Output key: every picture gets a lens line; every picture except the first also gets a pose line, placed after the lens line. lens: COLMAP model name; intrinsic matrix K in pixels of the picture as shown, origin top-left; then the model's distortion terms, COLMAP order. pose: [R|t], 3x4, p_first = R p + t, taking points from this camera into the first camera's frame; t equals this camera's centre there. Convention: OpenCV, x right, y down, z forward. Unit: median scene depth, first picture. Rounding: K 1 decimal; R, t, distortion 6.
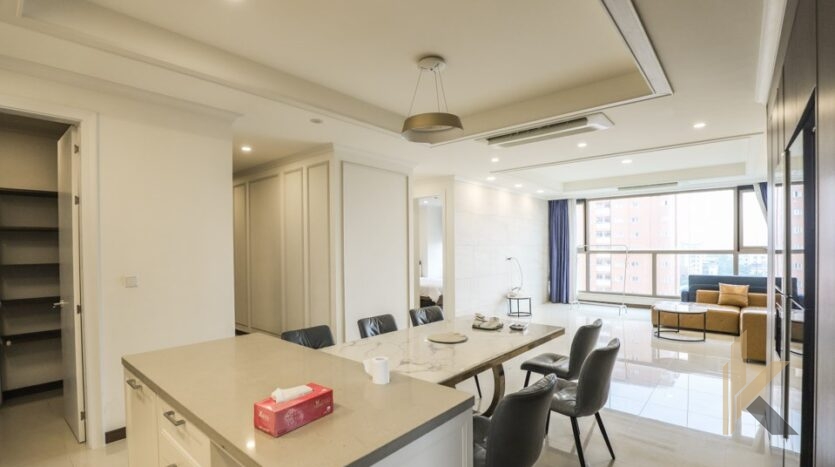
lens RADIAL K [[383.0, 0, 420.7], [0, 383.0, 249.7], [0, 0, 1]] dist [-0.030999, 0.000463]
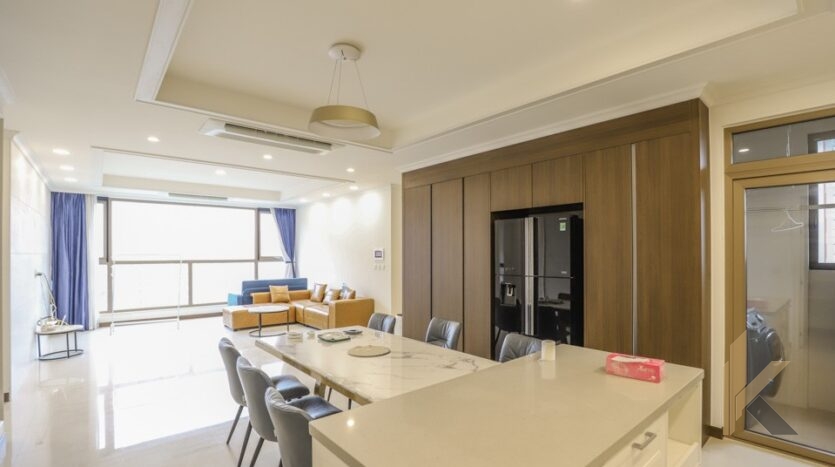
lens RADIAL K [[383.0, 0, 420.7], [0, 383.0, 249.7], [0, 0, 1]] dist [-0.030999, 0.000463]
pose [[0.149877, 0.018403, 0.988533, -0.309950], [0.007812, 0.999774, -0.019797, -0.000821], [-0.988674, 0.010689, 0.149699, 0.261780]]
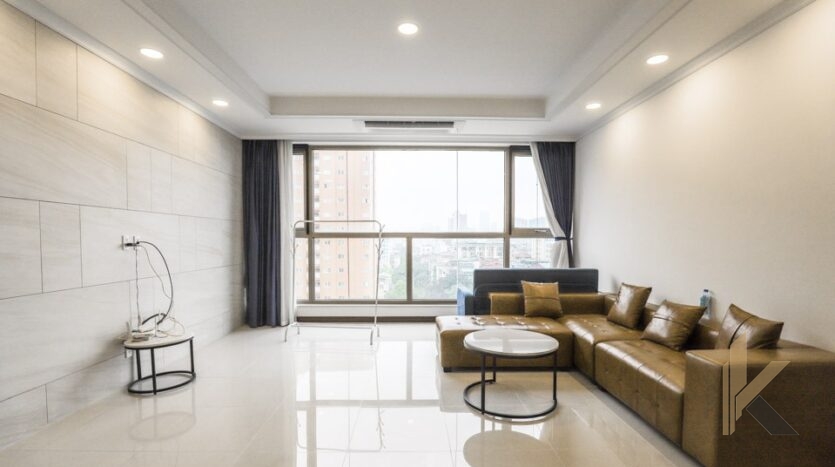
lens RADIAL K [[387.9, 0, 417.8], [0, 387.9, 252.5], [0, 0, 1]] dist [-0.020965, -0.000130]
pose [[0.747085, -0.011139, 0.664636, 0.190503], [-0.005298, 0.999728, 0.022710, 0.022172], [-0.664708, -0.020488, 0.746822, 0.520210]]
